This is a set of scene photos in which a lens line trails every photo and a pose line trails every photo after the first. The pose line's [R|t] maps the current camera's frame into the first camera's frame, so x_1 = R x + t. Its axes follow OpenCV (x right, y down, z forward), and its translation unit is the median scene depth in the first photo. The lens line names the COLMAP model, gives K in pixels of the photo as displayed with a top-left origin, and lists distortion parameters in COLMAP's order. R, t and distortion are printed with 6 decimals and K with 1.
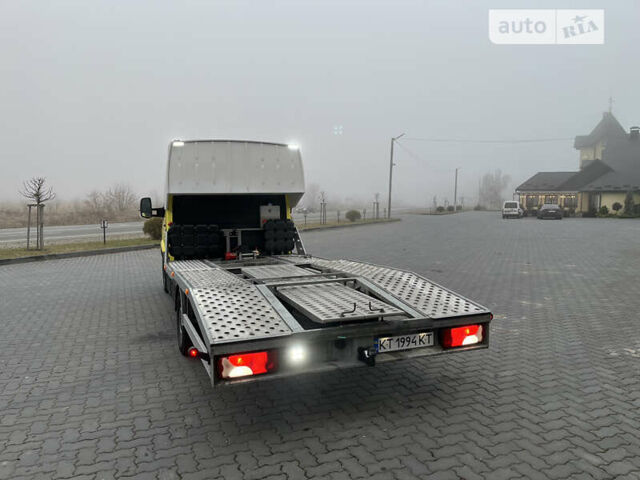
lens RADIAL K [[484.0, 0, 316.7], [0, 484.0, 235.8], [0, 0, 1]] dist [0.024976, -0.043289]
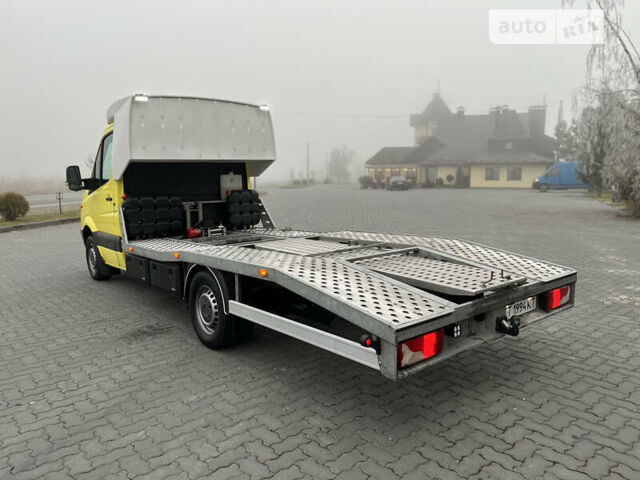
lens RADIAL K [[484.0, 0, 319.6], [0, 484.0, 241.6], [0, 0, 1]] dist [0.024976, -0.043289]
pose [[0.949654, -0.047789, 0.309635, -0.224497], [0.027596, 0.997216, 0.069274, 0.003041], [-0.312084, -0.057242, 0.948329, 0.094084]]
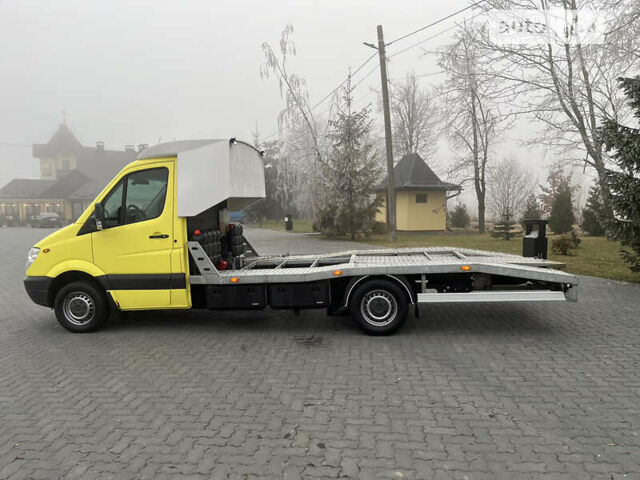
lens RADIAL K [[484.0, 0, 320.3], [0, 484.0, 238.8], [0, 0, 1]] dist [0.024976, -0.043289]
pose [[0.470896, -0.063505, 0.879900, -0.984152], [0.074132, 0.996726, 0.032264, -0.026065], [-0.879069, 0.050036, 0.474062, 0.420202]]
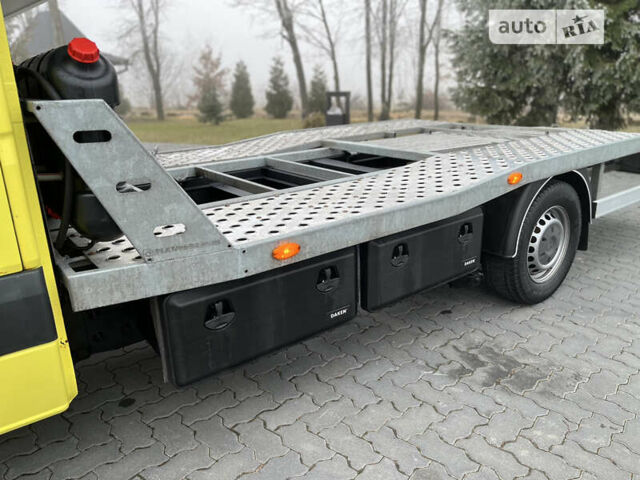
lens RADIAL K [[484.0, 0, 321.3], [0, 484.0, 238.6], [0, 0, 1]] dist [0.024976, -0.043289]
pose [[-0.278345, -0.274004, 0.920568, -0.491516], [0.073754, 0.949518, 0.304921, -0.007986], [-0.957645, 0.152768, -0.244084, 1.028977]]
